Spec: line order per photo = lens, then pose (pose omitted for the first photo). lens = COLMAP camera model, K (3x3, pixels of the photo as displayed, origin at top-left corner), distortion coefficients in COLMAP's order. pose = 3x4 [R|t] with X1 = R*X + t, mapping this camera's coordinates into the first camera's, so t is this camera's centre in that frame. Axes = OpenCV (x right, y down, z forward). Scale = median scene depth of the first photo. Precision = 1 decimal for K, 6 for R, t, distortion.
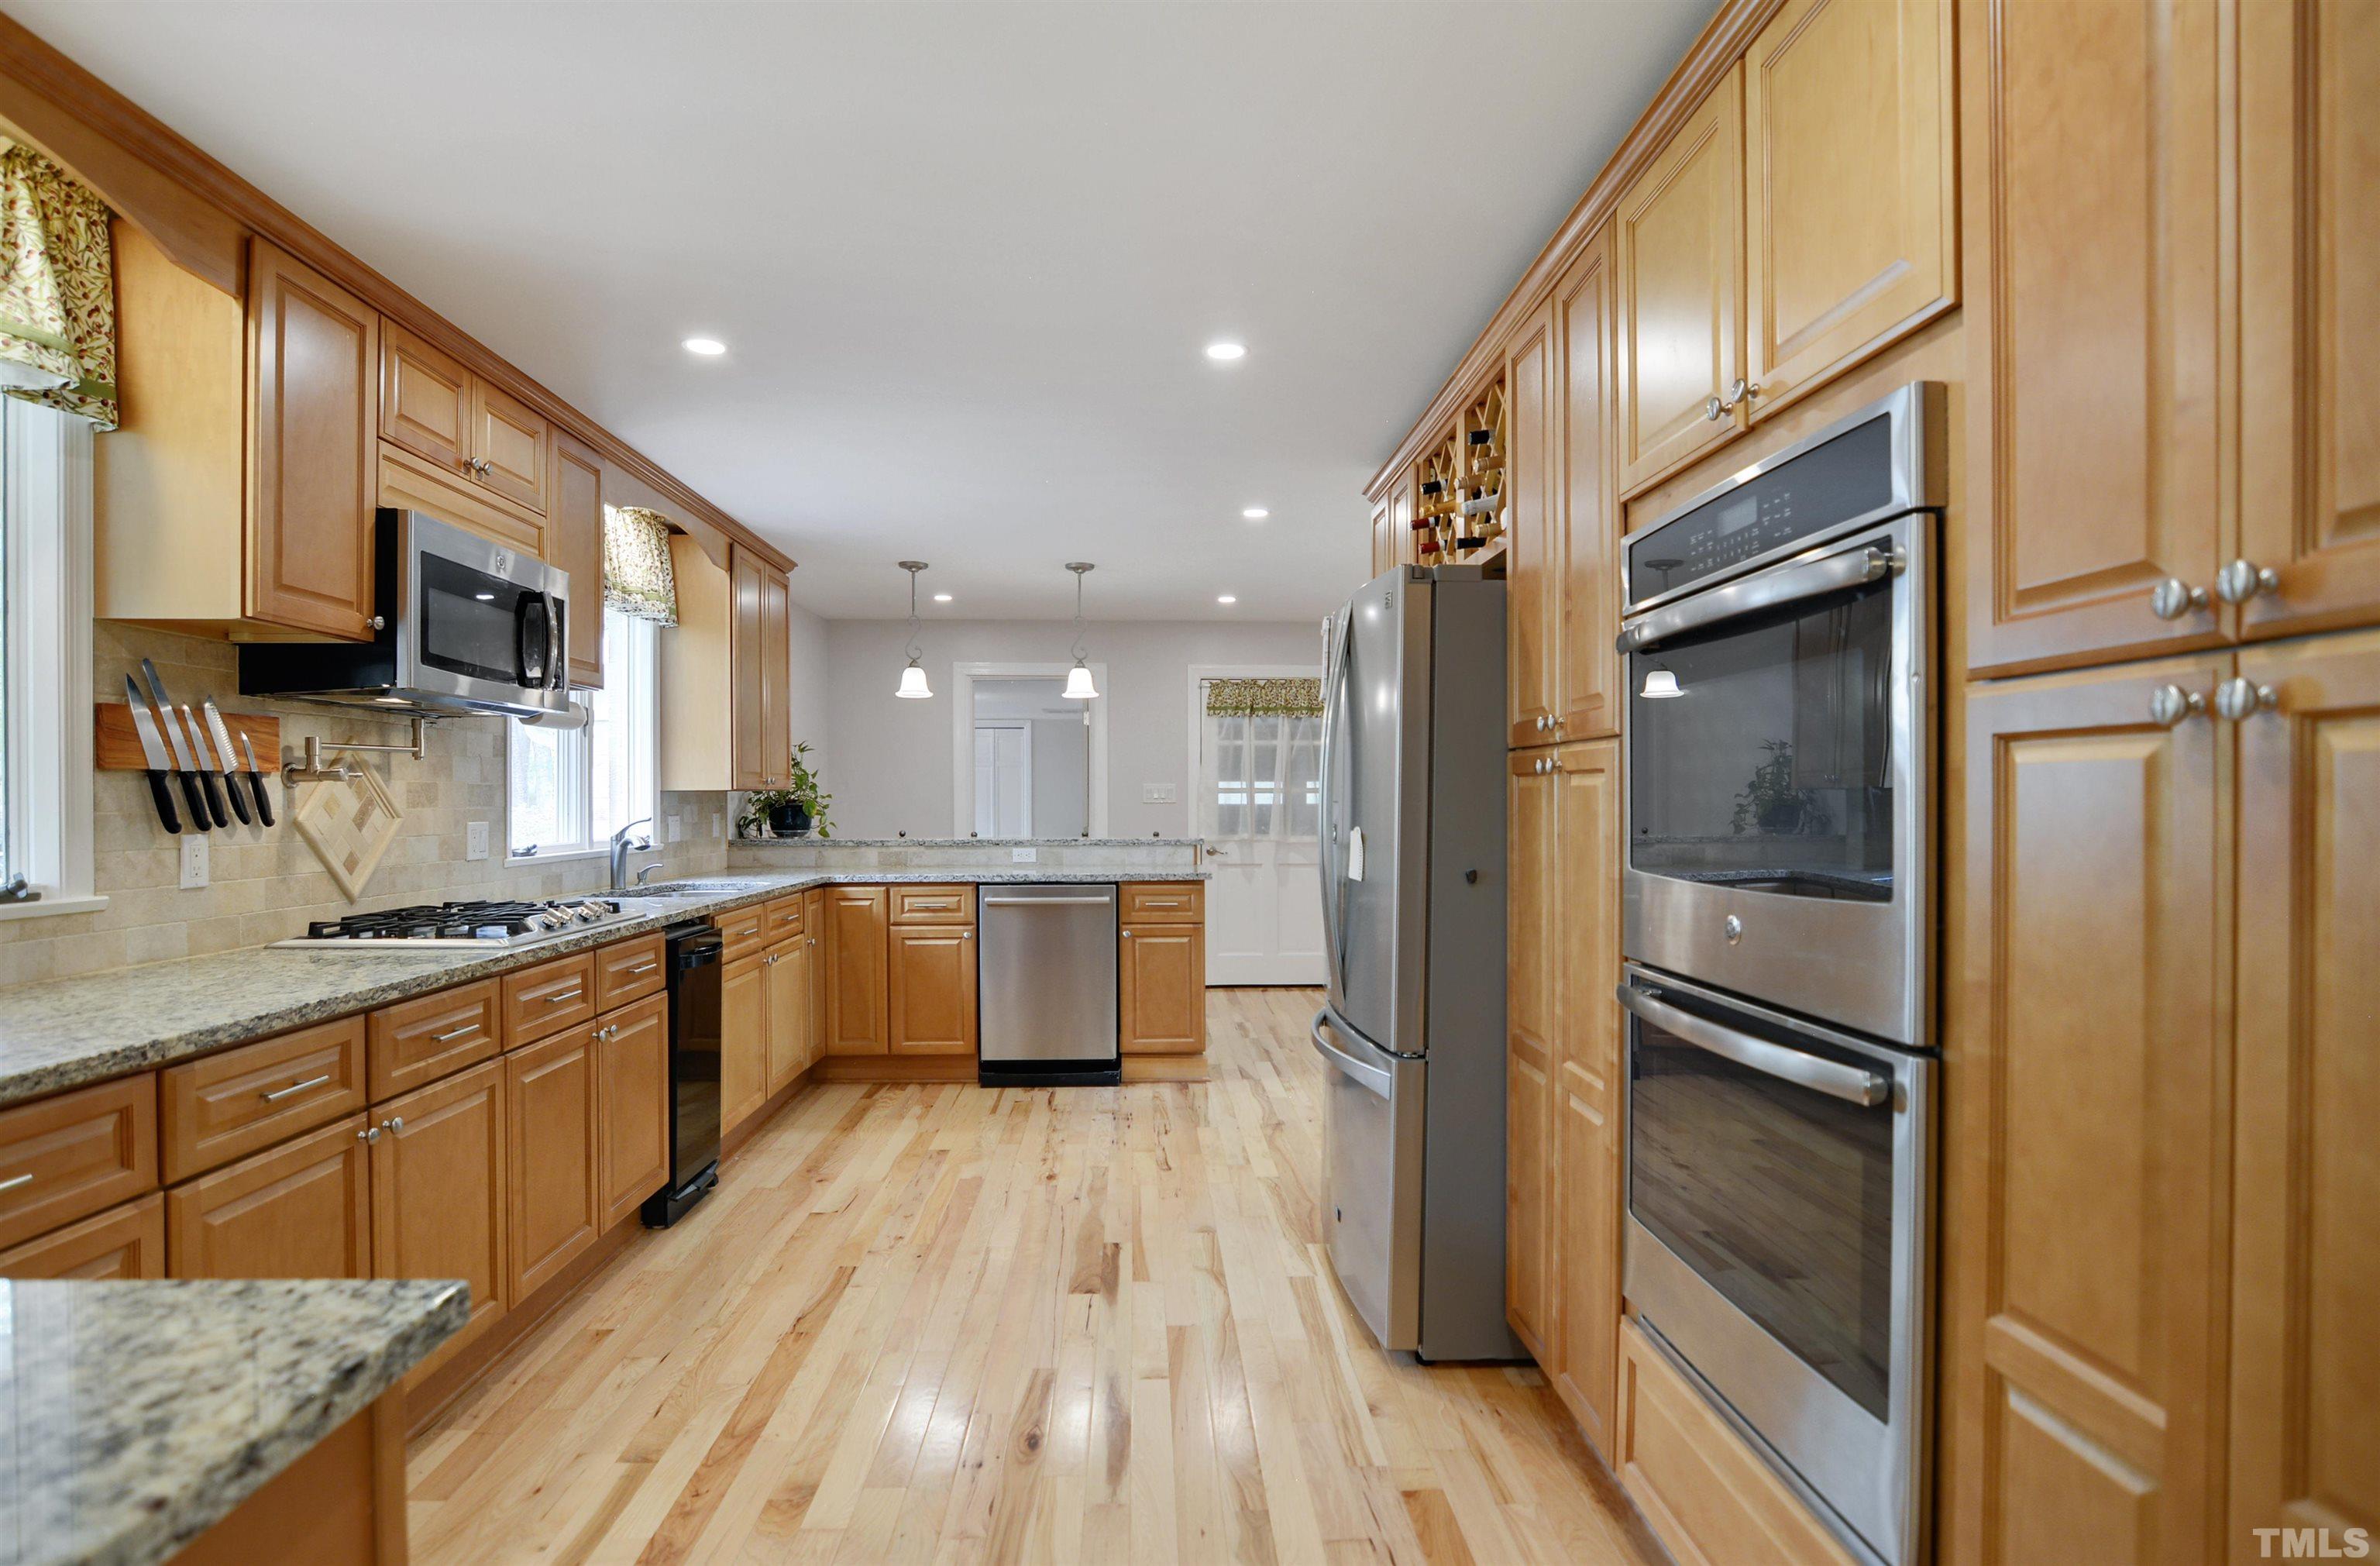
lens RADIAL K [[1194.1, 0, 1184.8], [0, 1194.1, 809.6], [0, 0, 1]] dist [-0.021498, 0.000032]
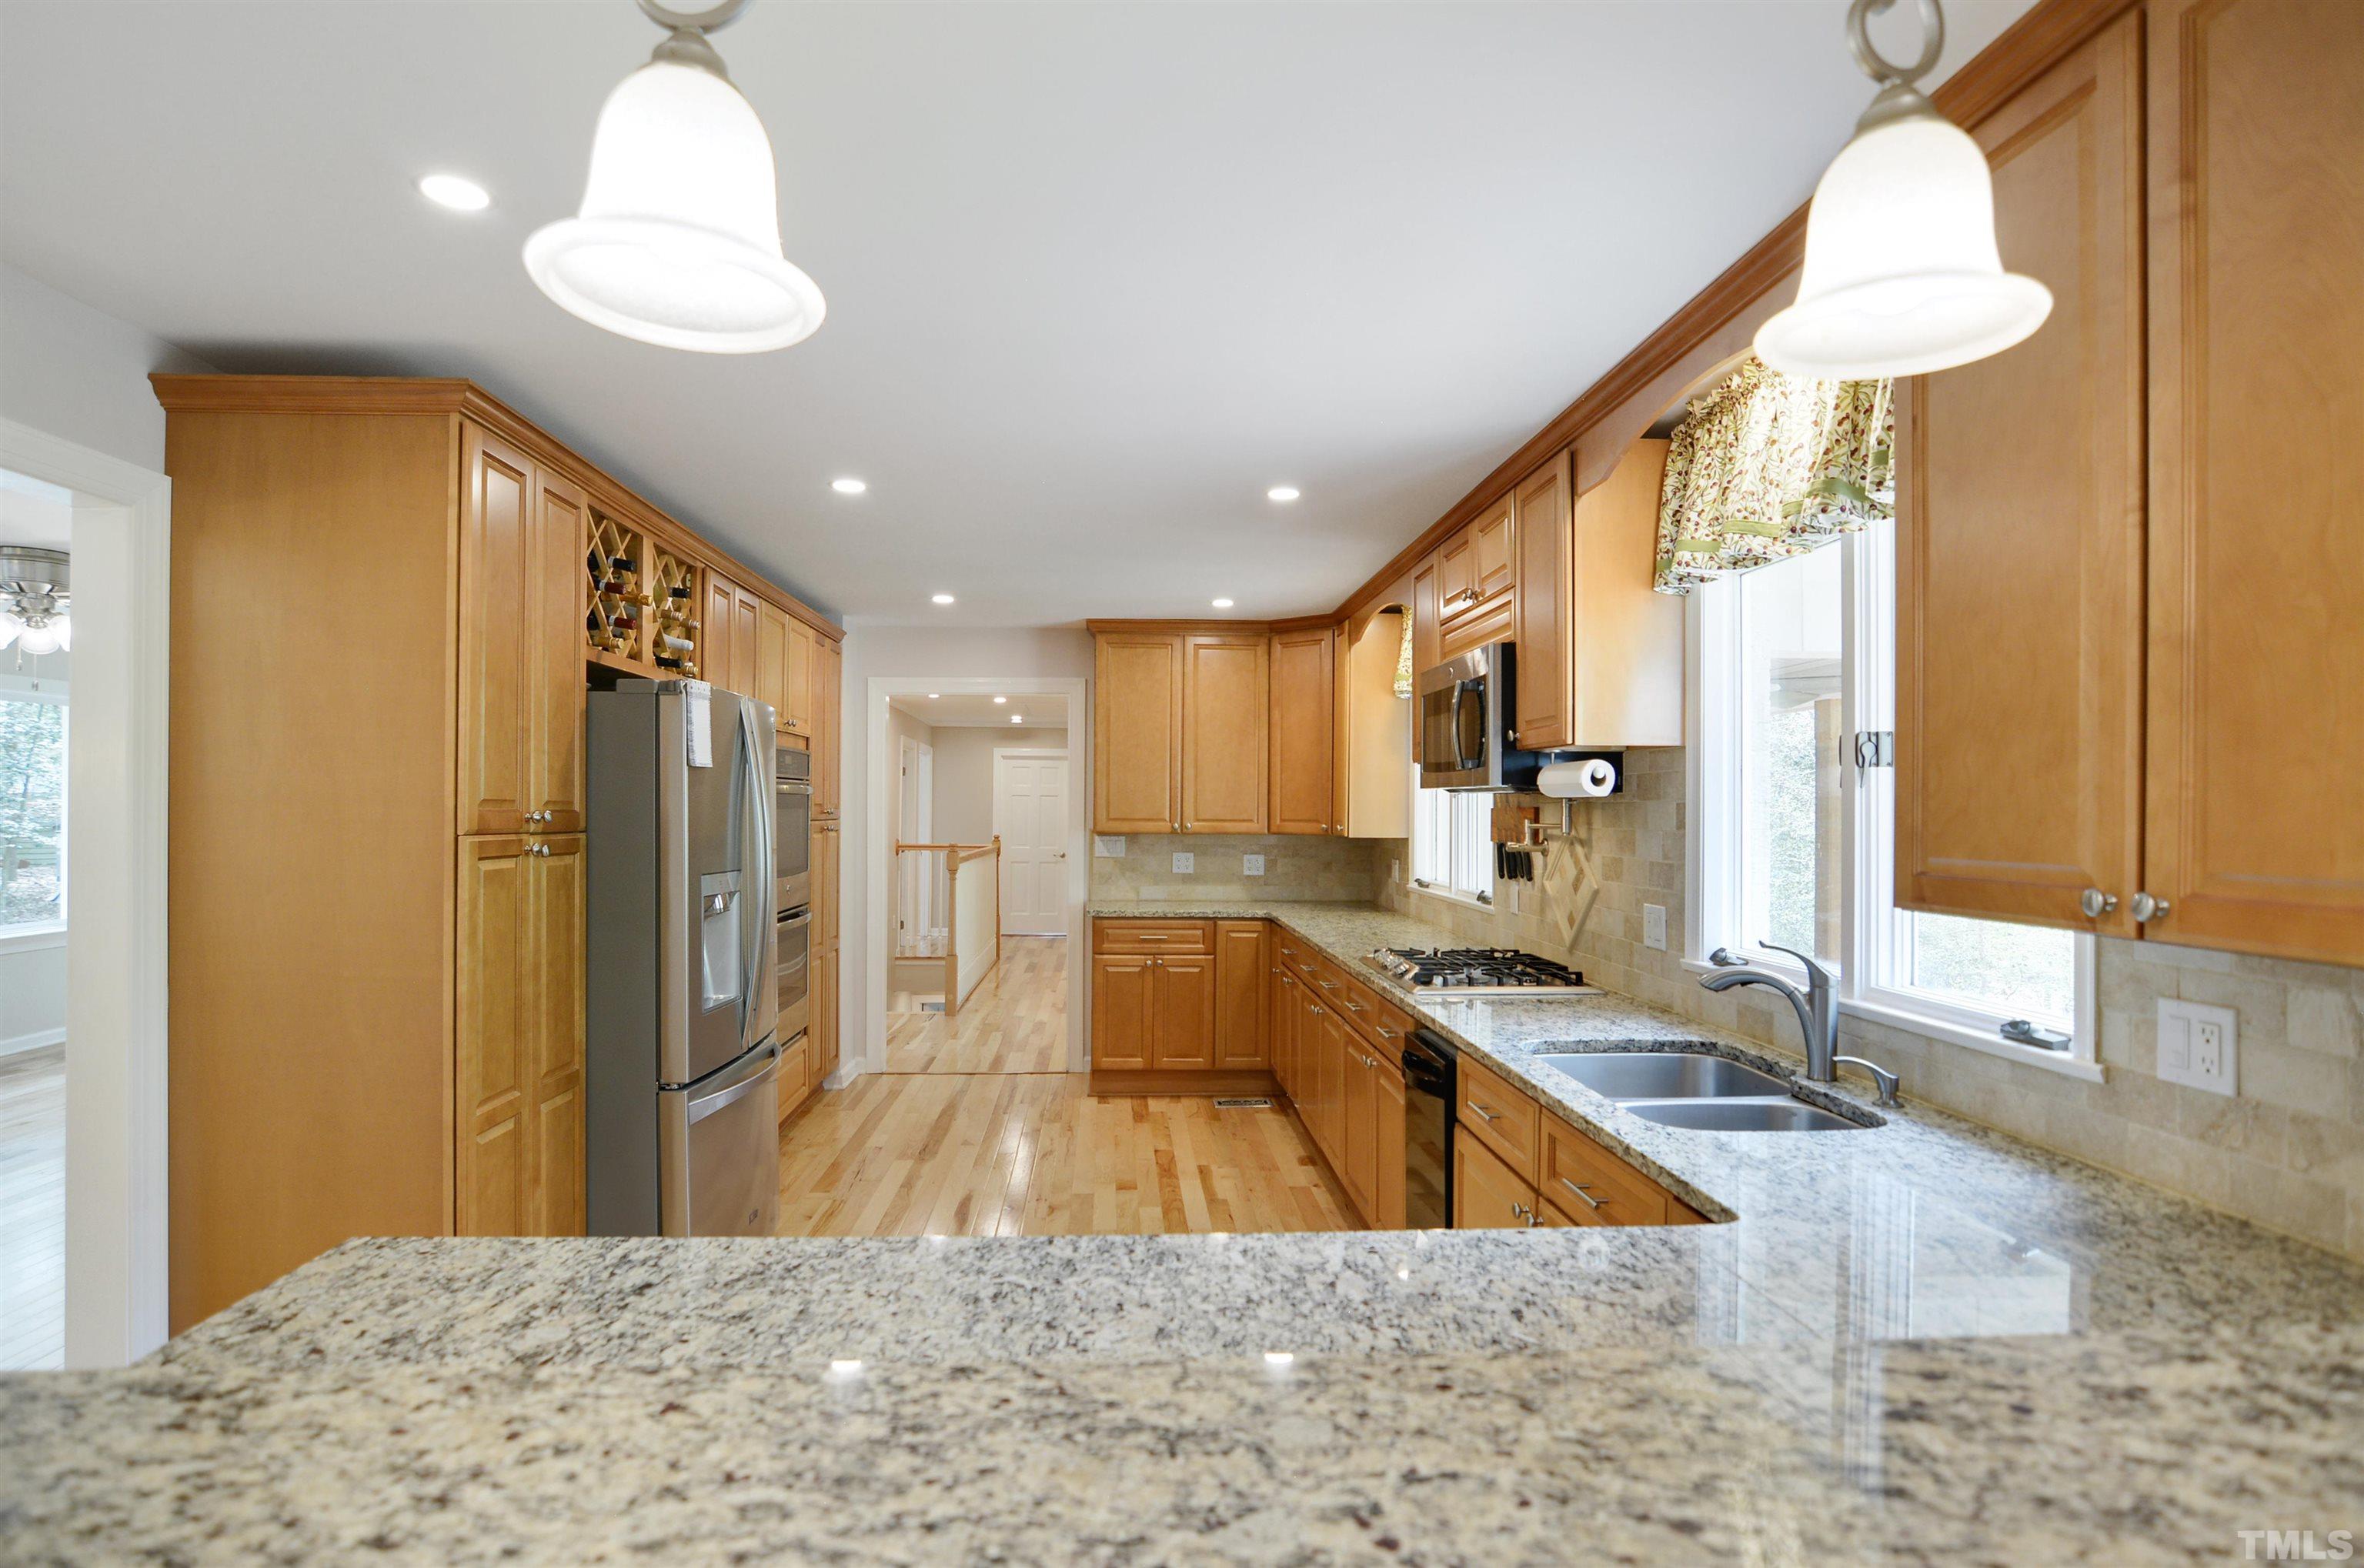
lens RADIAL K [[1170.9, 0, 1161.3], [0, 1170.9, 784.4], [0, 0, 1]] dist [-0.028436, 0.007505]
pose [[-0.999869, -0.000943, -0.016163, -0.294019], [-0.000757, 0.999934, -0.011506, -0.091723], [0.016173, -0.011492, -0.999803, 2.491115]]
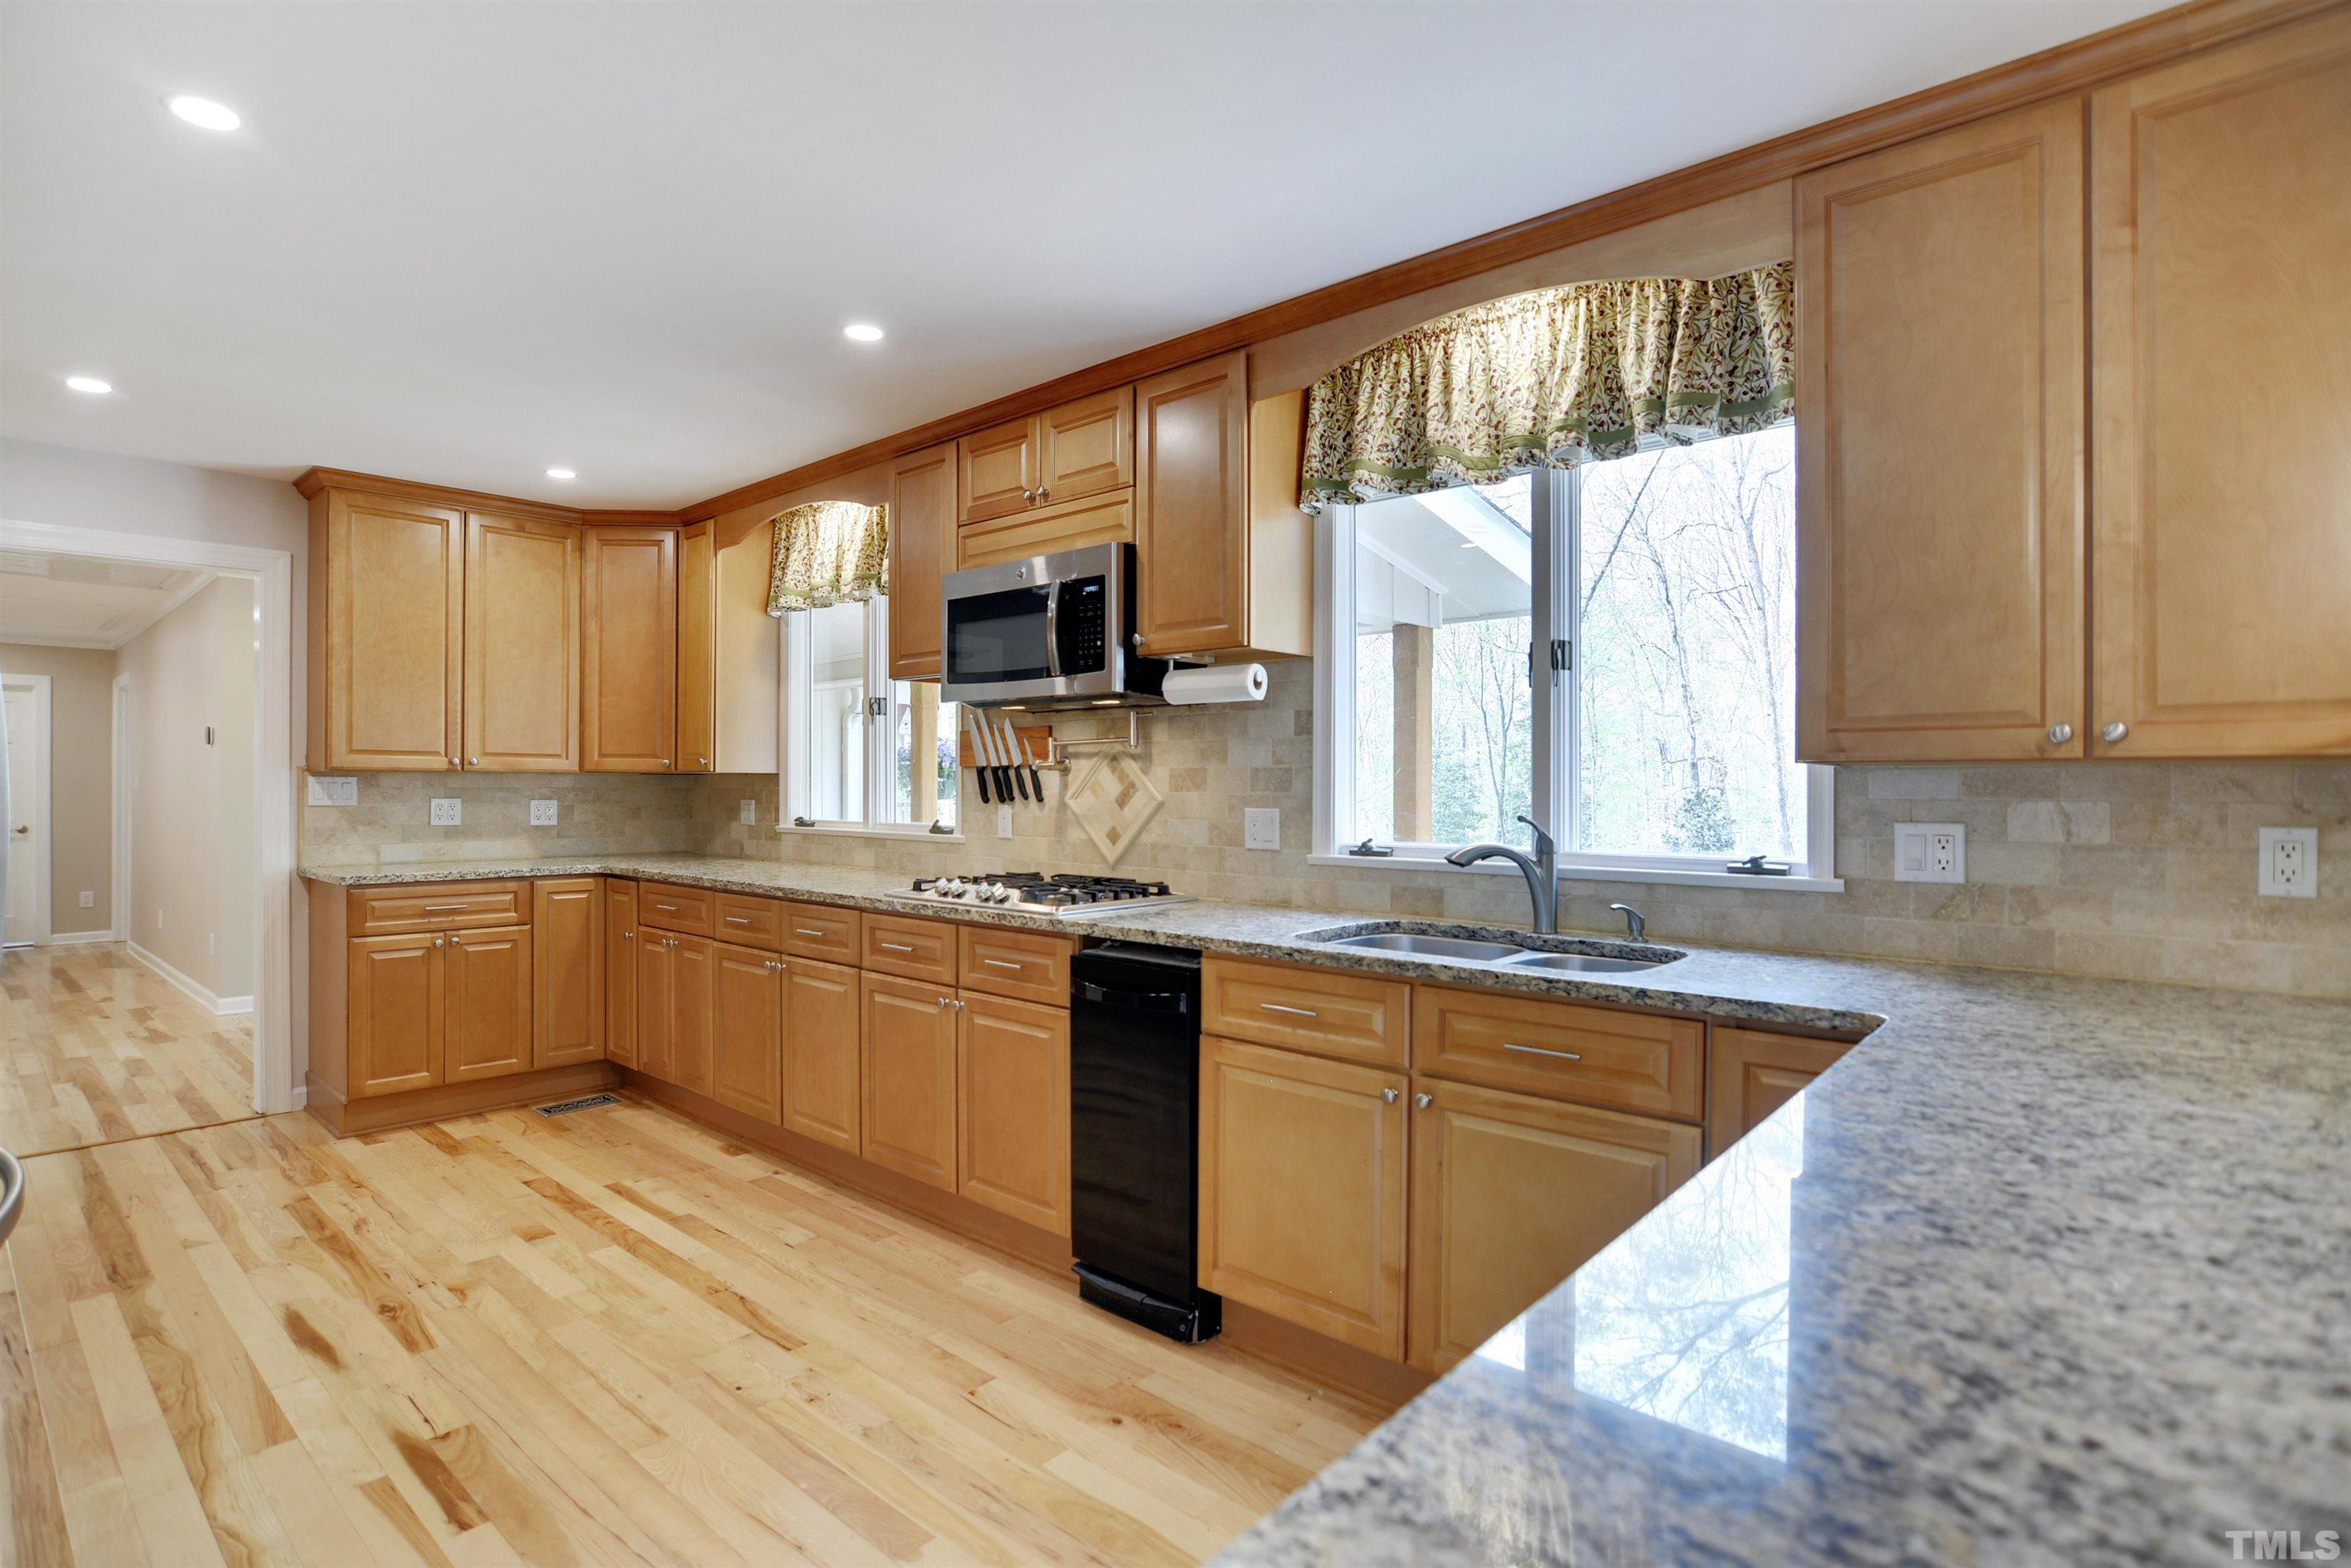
lens RADIAL K [[1145.6, 0, 1147.8], [0, 1145.6, 778.1], [0, 0, 1]] dist [-0.022750, 0.001124]
pose [[-0.700854, -0.000805, -0.713305, 0.135179], [-0.005720, 0.999974, 0.004492, -0.022729], [0.713282, 0.007229, -0.700840, 2.097969]]
